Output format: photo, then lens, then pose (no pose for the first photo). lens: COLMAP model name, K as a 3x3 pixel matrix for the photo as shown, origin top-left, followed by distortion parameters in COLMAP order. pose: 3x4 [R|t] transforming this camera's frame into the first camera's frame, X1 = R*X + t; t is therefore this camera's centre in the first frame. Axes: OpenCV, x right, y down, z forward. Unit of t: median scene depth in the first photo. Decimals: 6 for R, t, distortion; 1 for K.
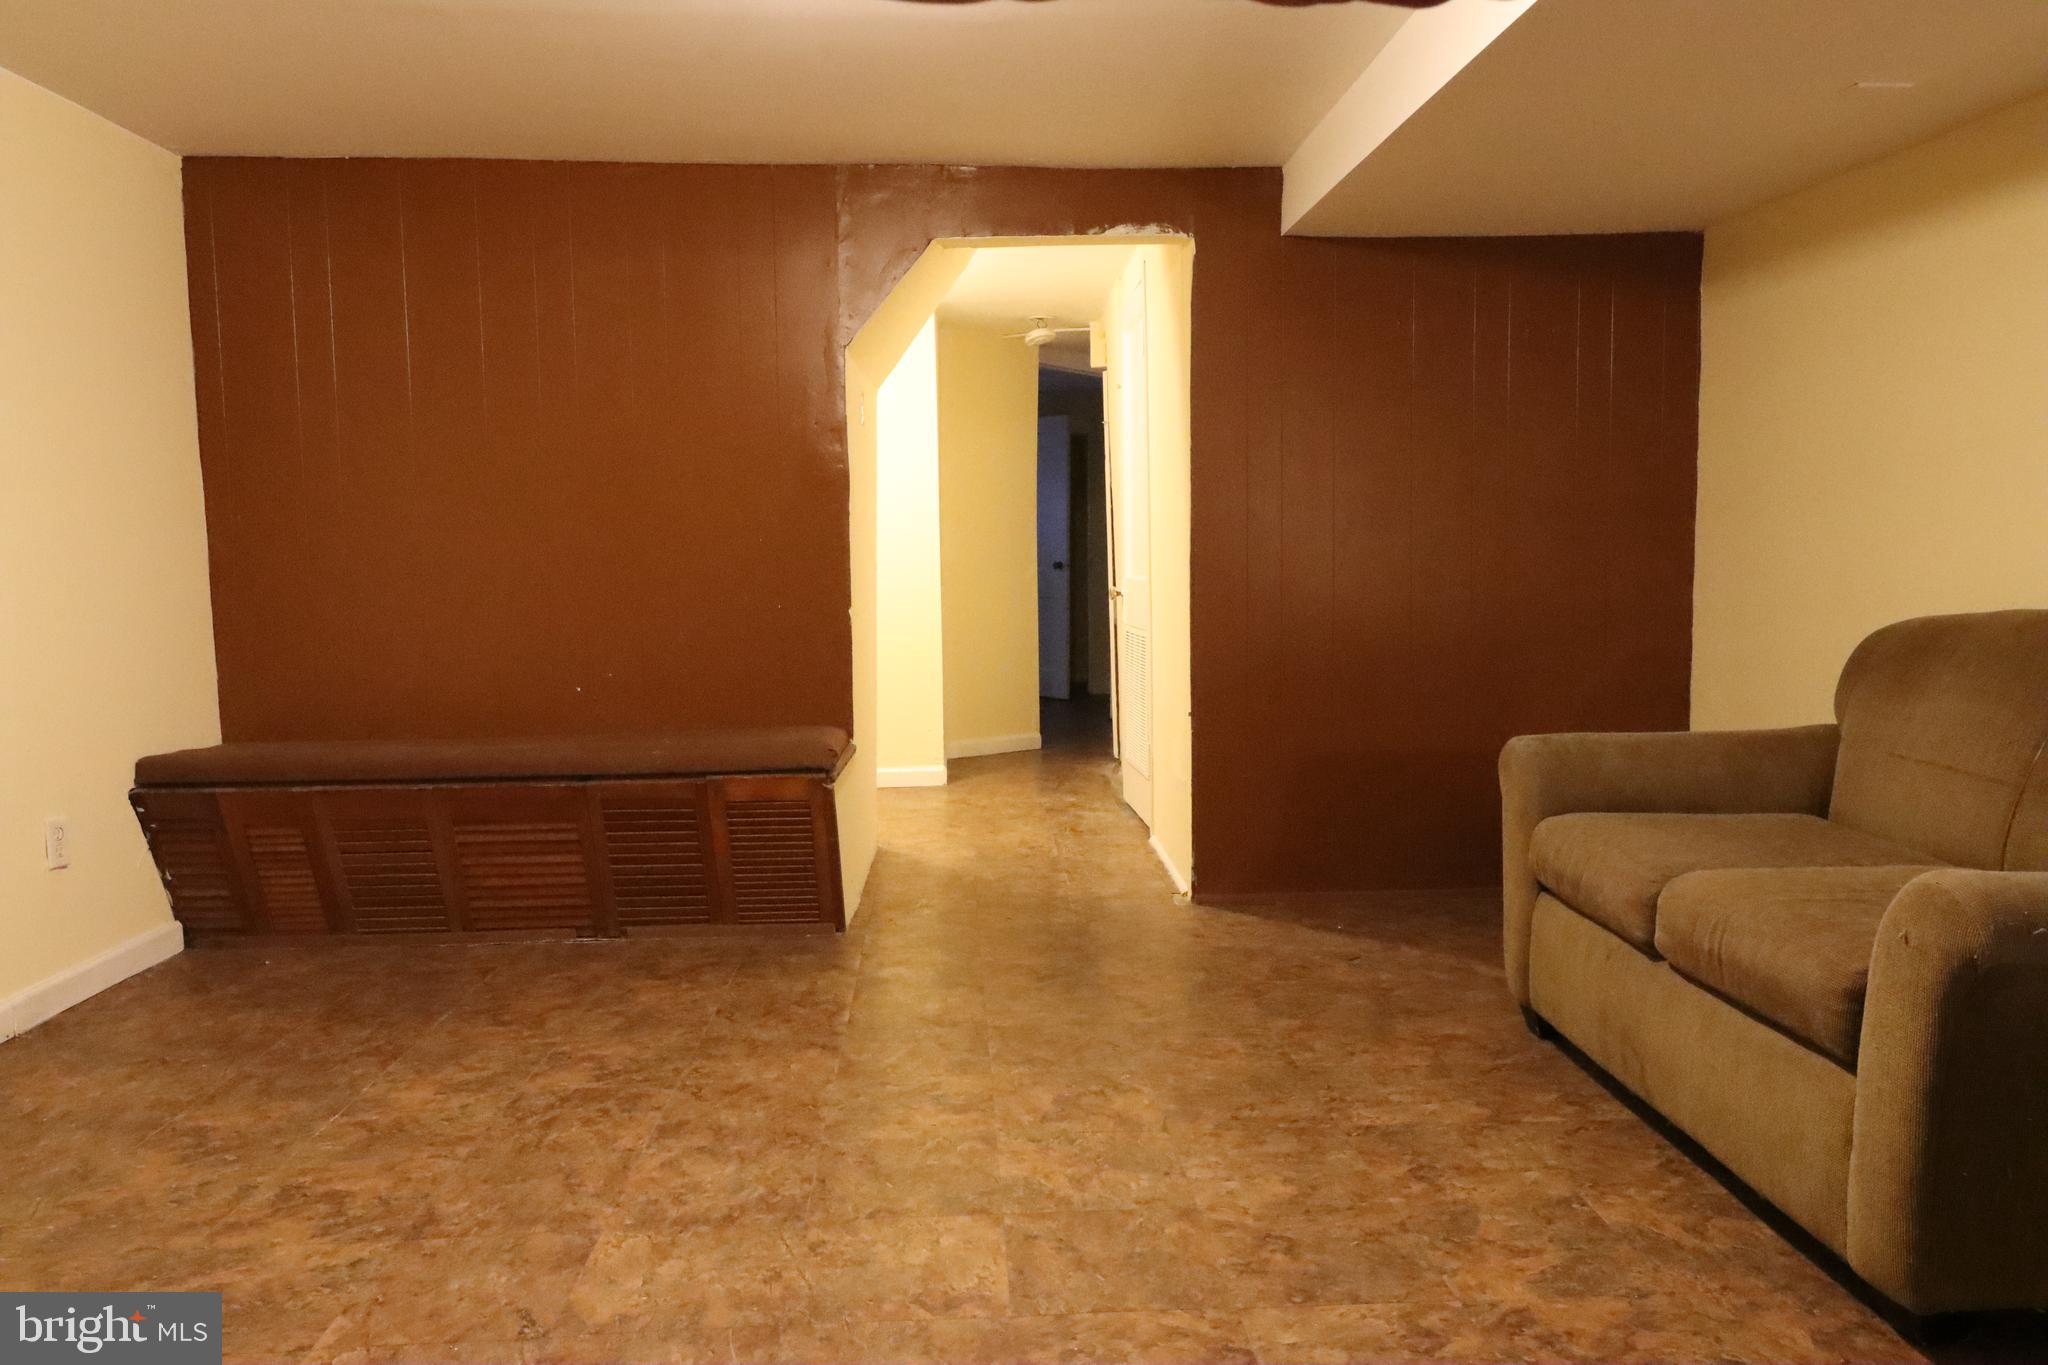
lens RADIAL K [[1512.5, 0, 1023.7], [0, 1512.5, 683.8], [0, 0, 1]] dist [-0.001832, -0.001170]
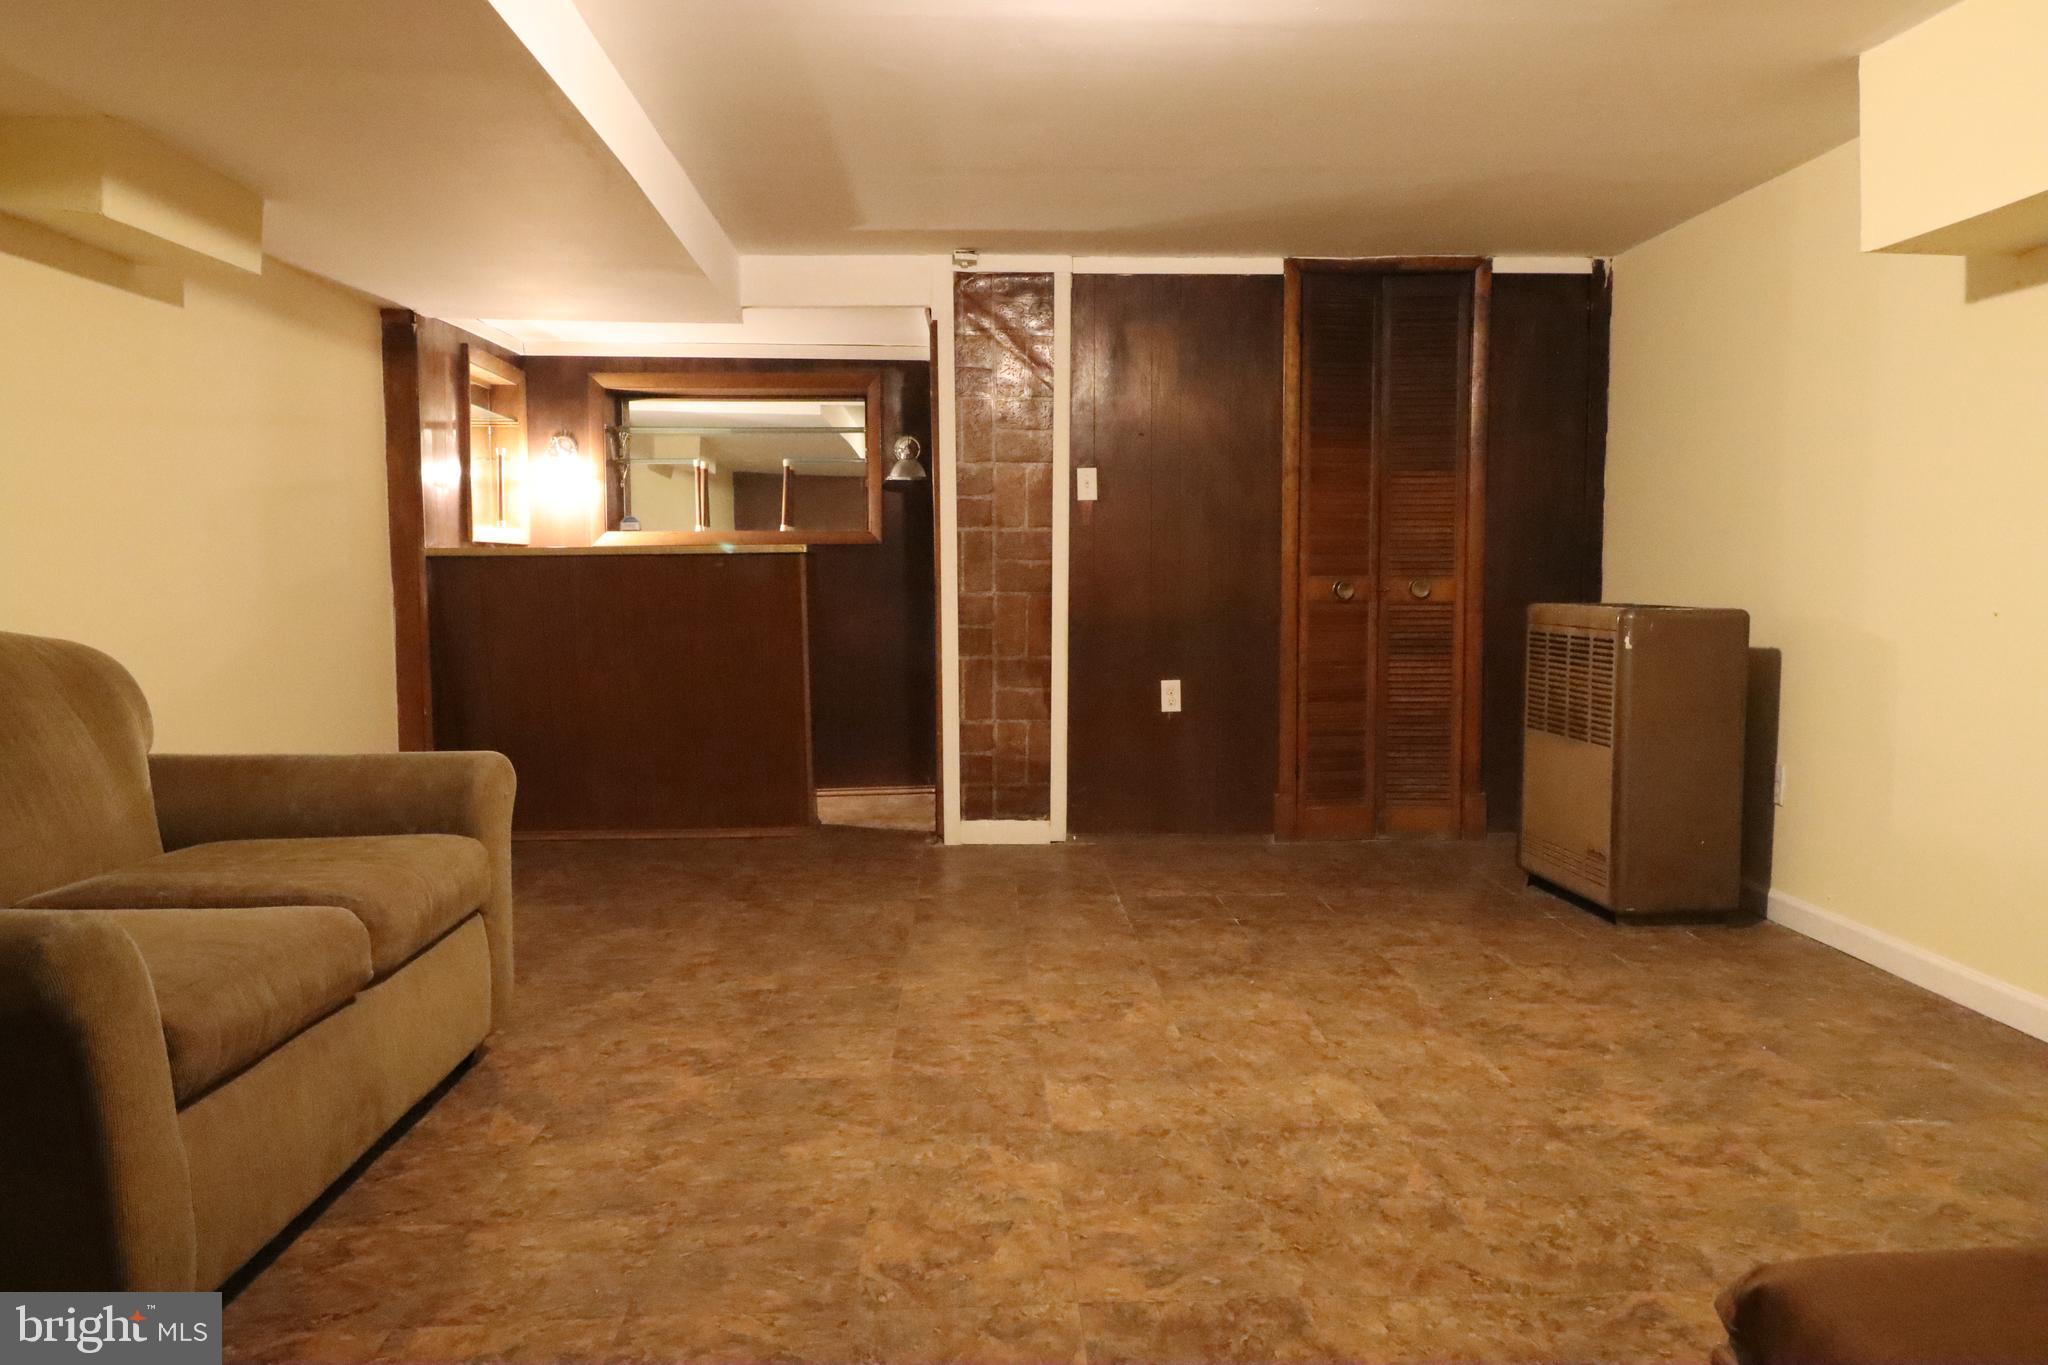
lens RADIAL K [[1512.5, 0, 1024.5], [0, 1512.5, 683.7], [0, 0, 1]] dist [-0.001832, -0.001170]
pose [[-0.999843, 0.012371, 0.012691, -0.011281], [0.014233, 0.987159, 0.159103, -0.162946], [-0.010560, 0.159258, -0.987180, 2.016244]]
